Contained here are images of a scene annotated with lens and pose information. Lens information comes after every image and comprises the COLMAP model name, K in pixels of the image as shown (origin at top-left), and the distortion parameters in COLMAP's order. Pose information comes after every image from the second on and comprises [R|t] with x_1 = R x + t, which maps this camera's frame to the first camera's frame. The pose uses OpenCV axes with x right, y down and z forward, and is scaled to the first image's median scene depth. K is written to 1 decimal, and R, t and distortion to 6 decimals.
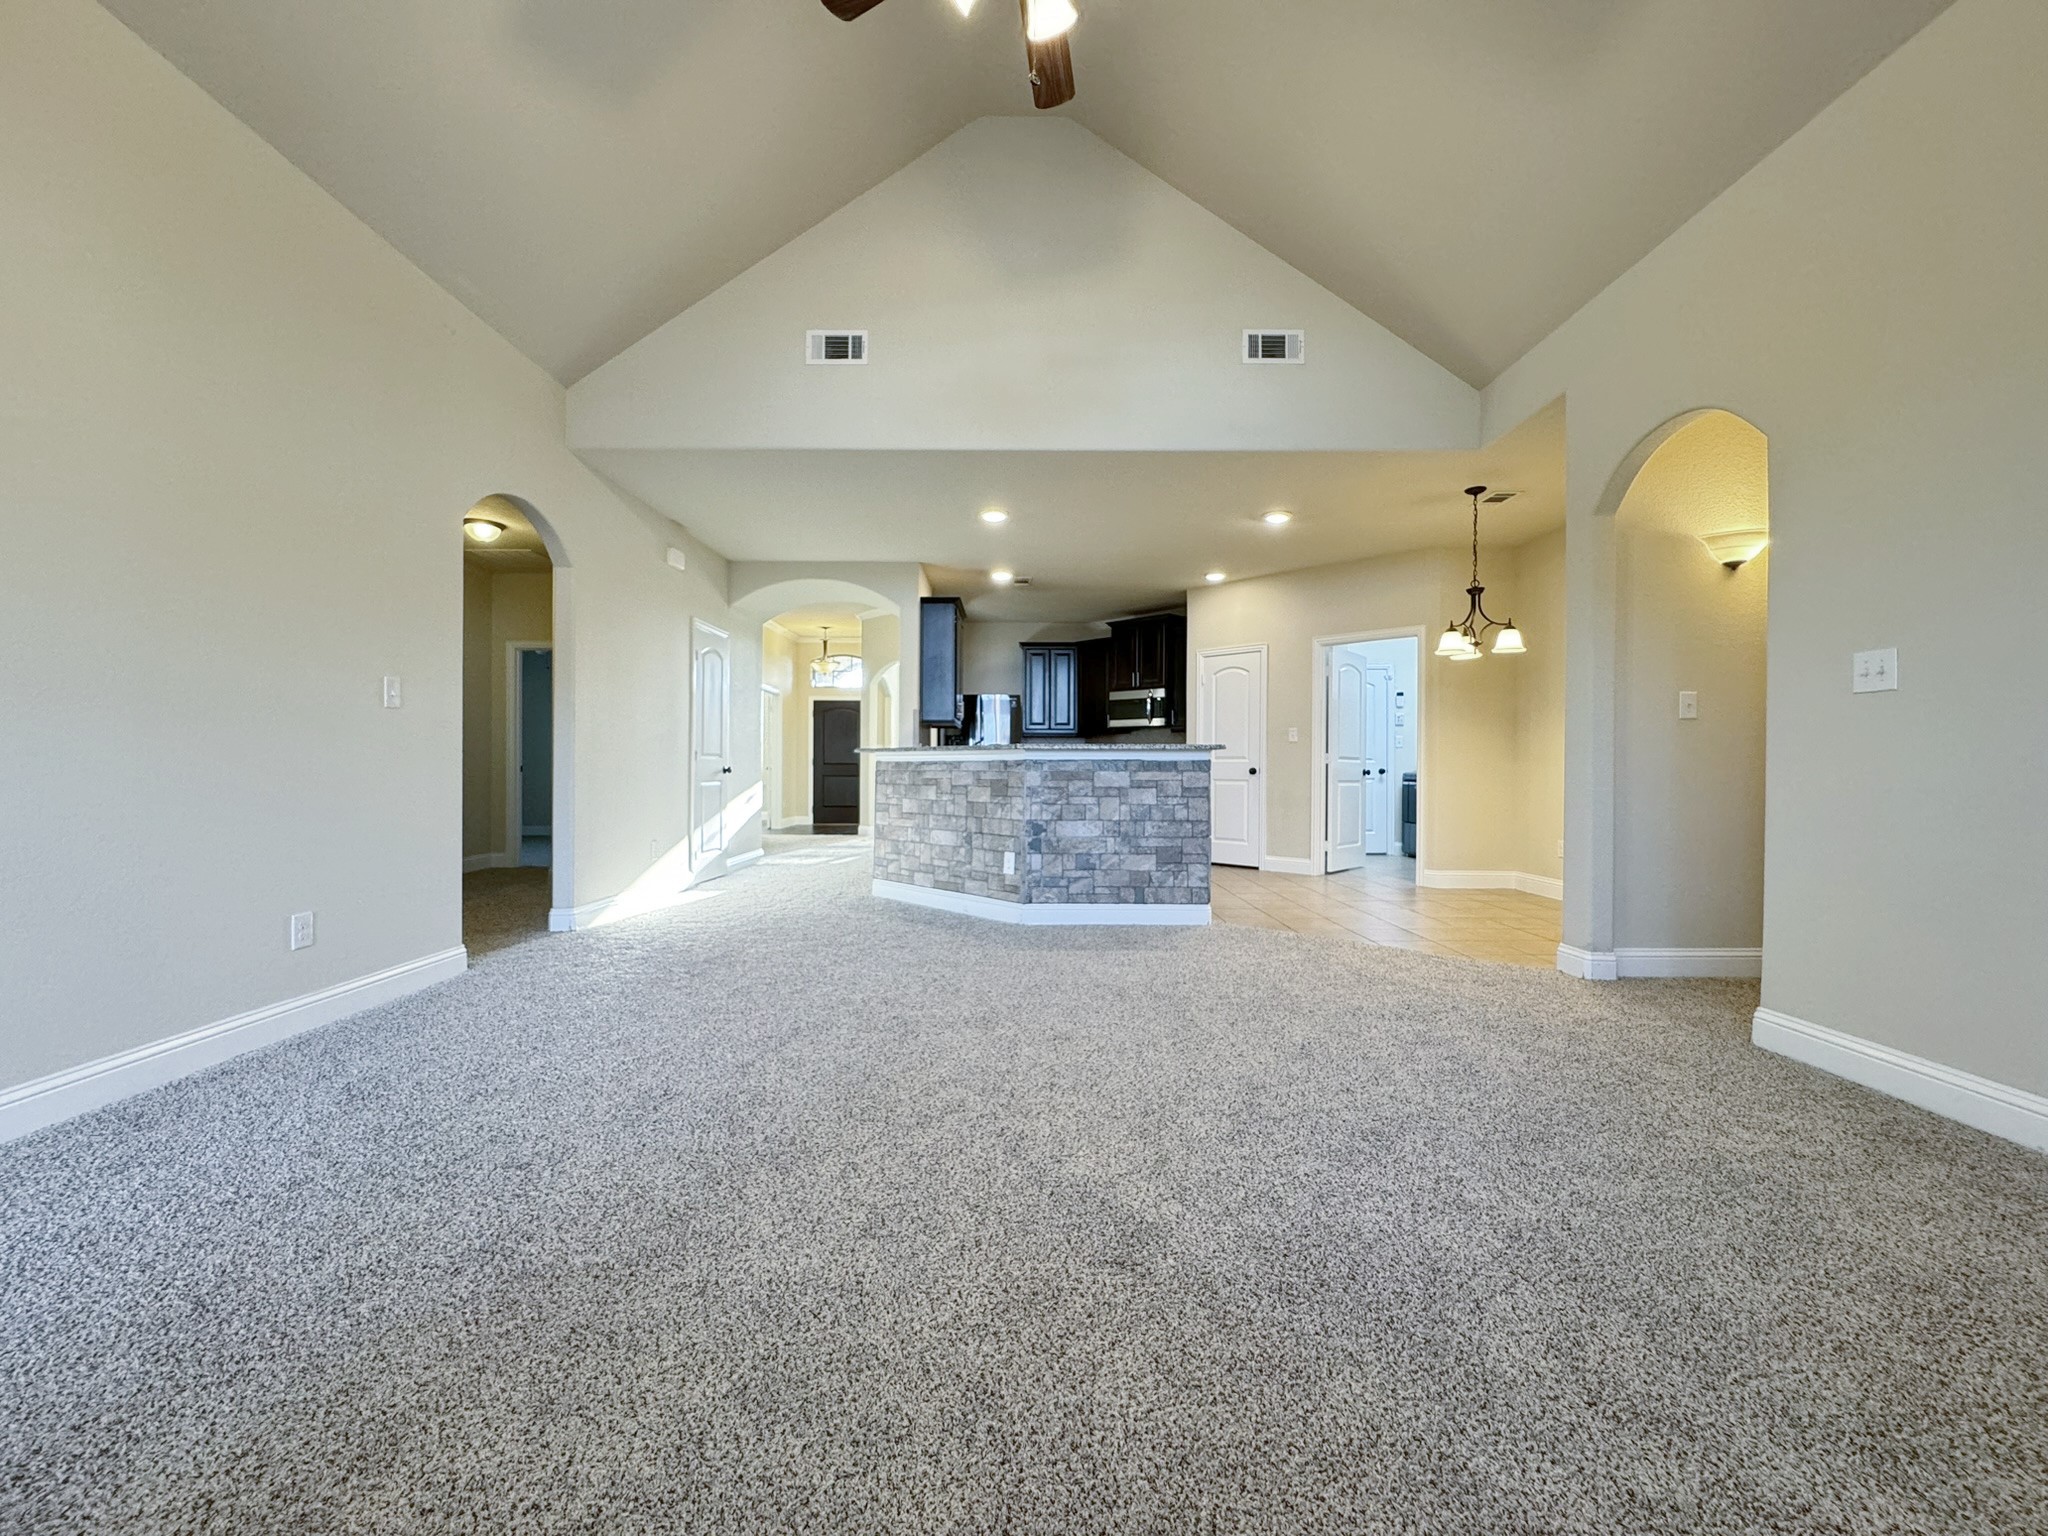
lens RADIAL K [[820.6, 0, 1018.7], [0, 820.6, 766.3], [0, 0, 1]] dist [-0.002013, -0.000710]
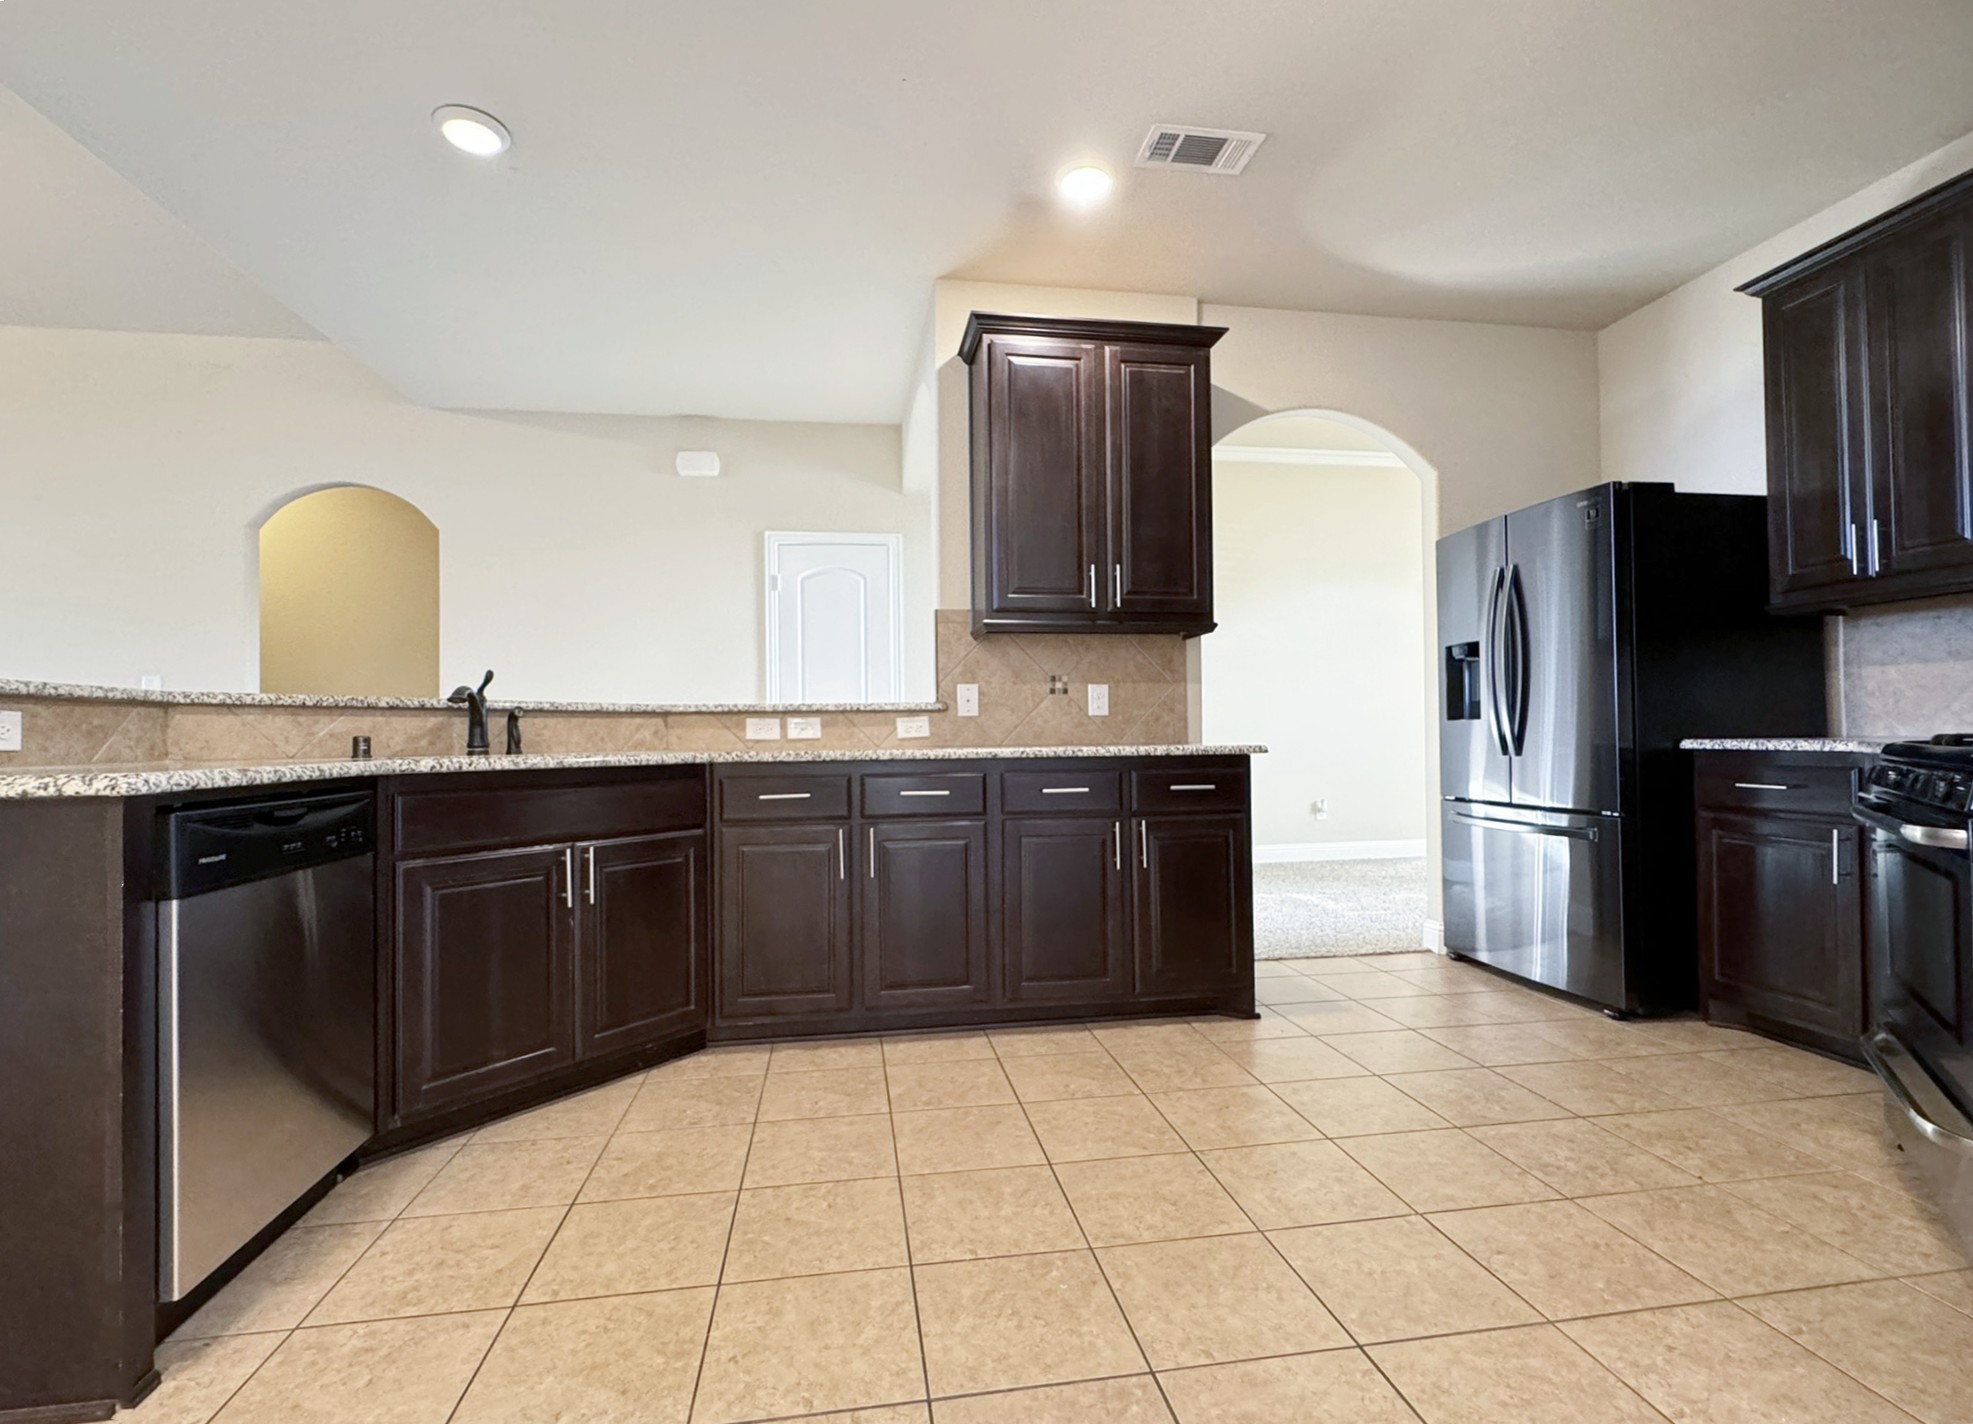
lens RADIAL K [[904.8, 0, 982.7], [0, 904.8, 724.3], [0, 0, 1]] dist [-0.001277, -0.001275]
pose [[0.150017, -0.017603, -0.988527, 0.519222], [0.012022, 0.999800, -0.015980, 0.000532], [0.988610, -0.009487, 0.150199, 1.360763]]
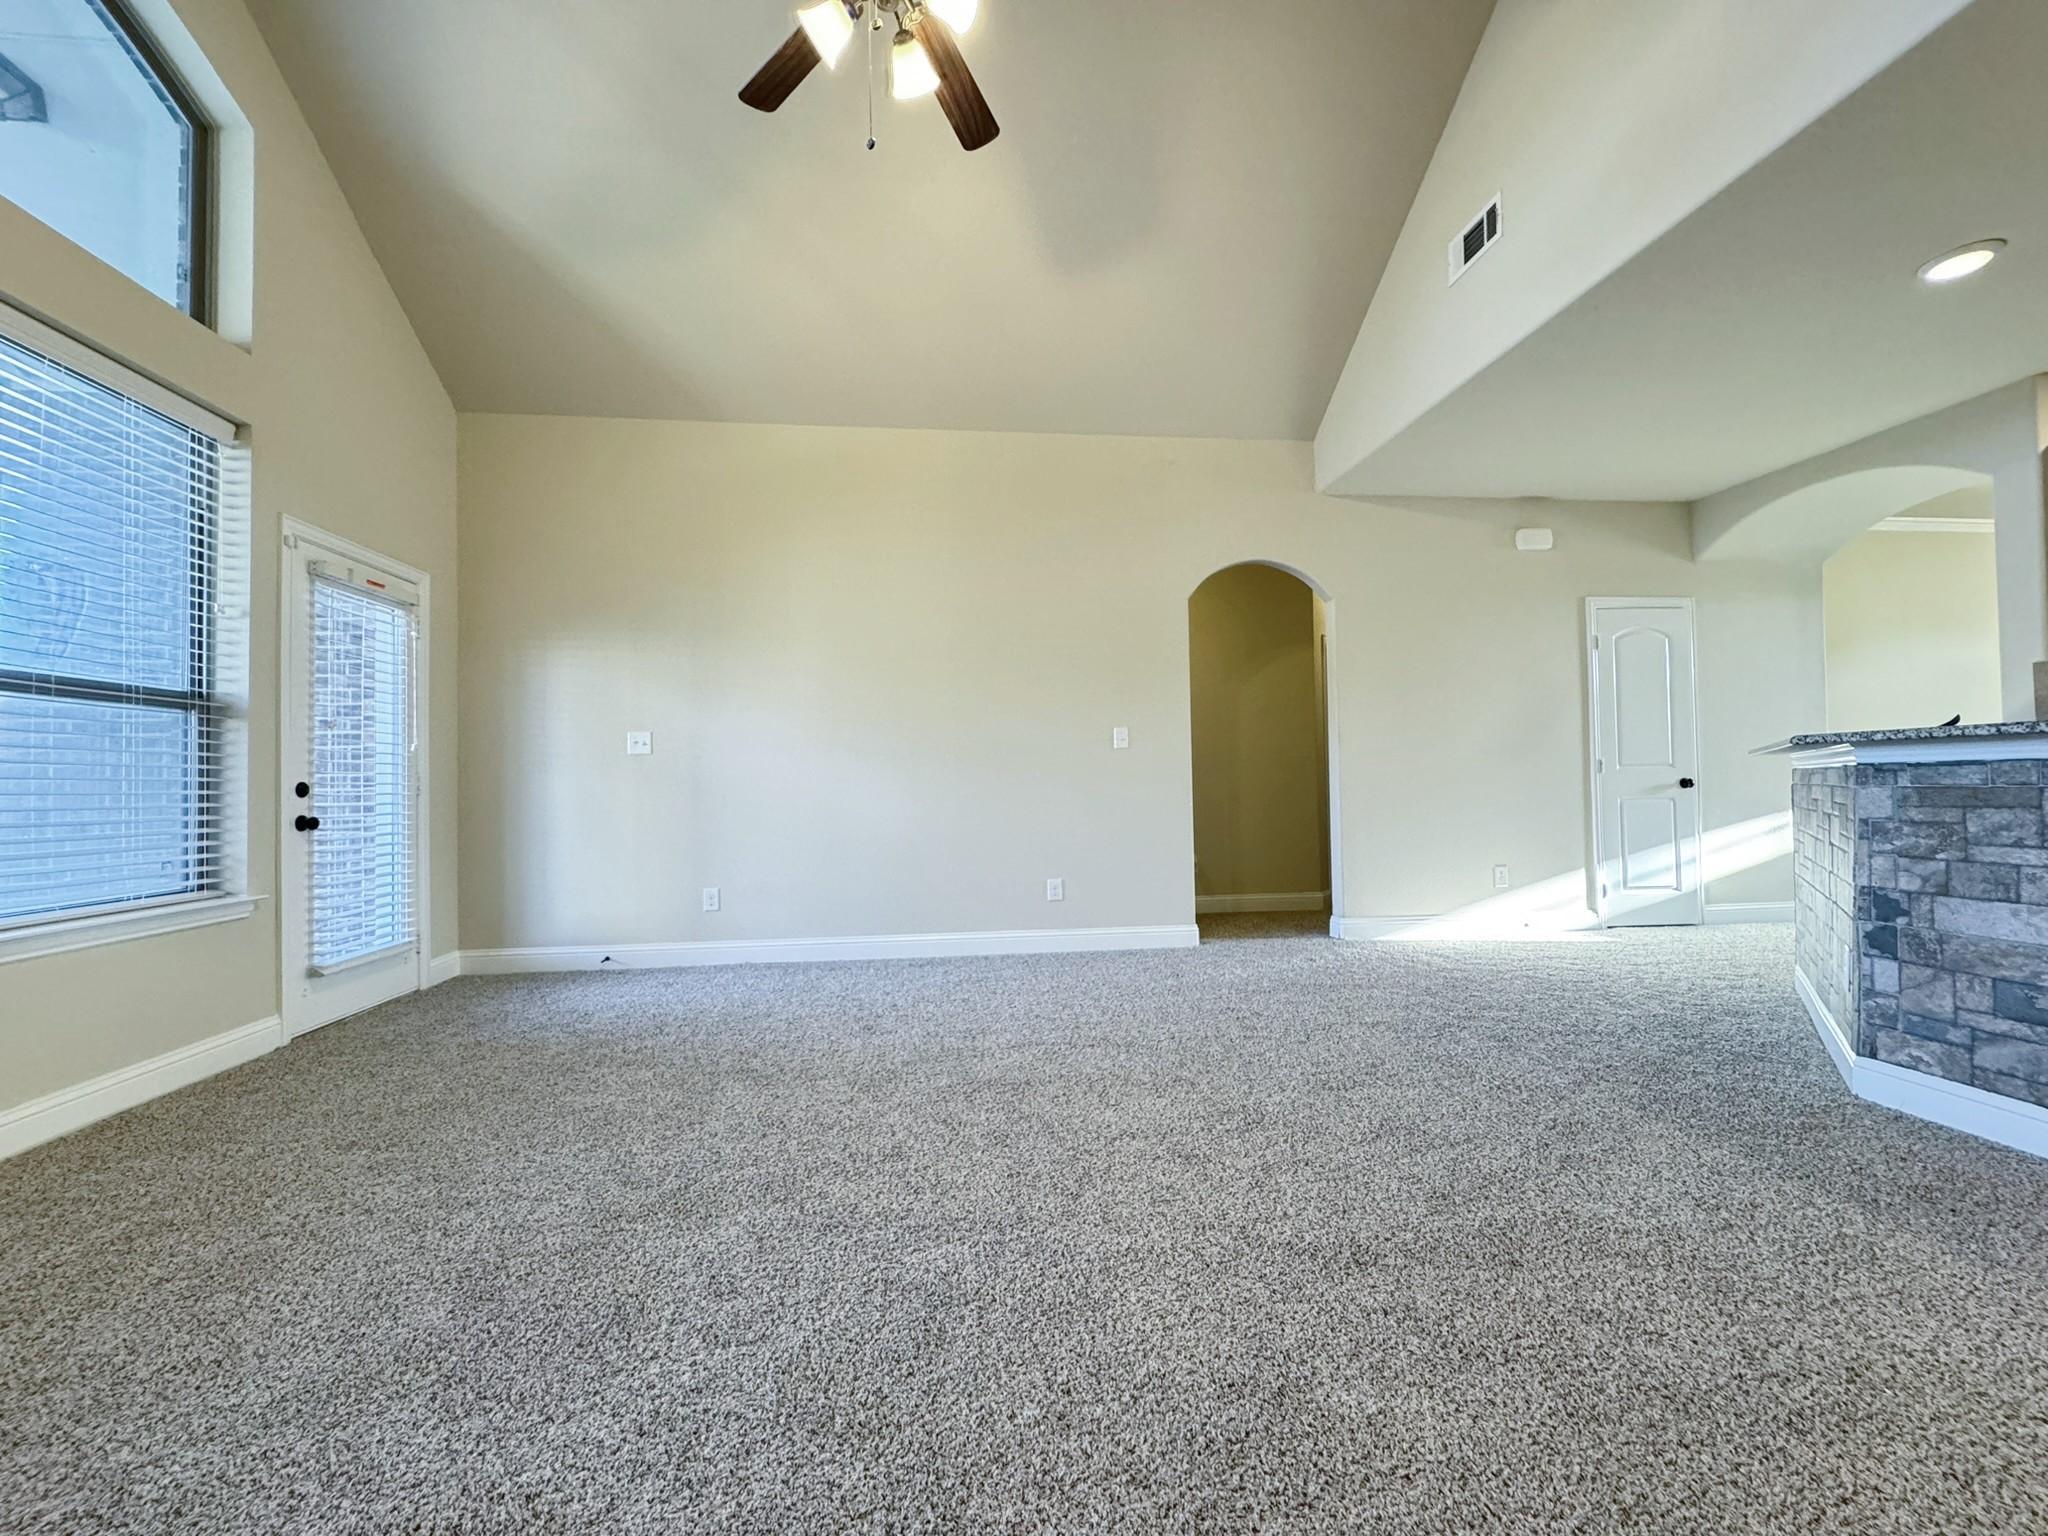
lens RADIAL K [[820.6, 0, 1023.9], [0, 820.6, 769.1], [0, 0, 1]] dist [-0.002013, -0.000710]
pose [[0.111479, -0.025457, -0.993441, 0.444401], [0.019057, 0.999543, -0.023475, -0.003062], [0.993584, -0.016315, 0.111913, 0.444861]]
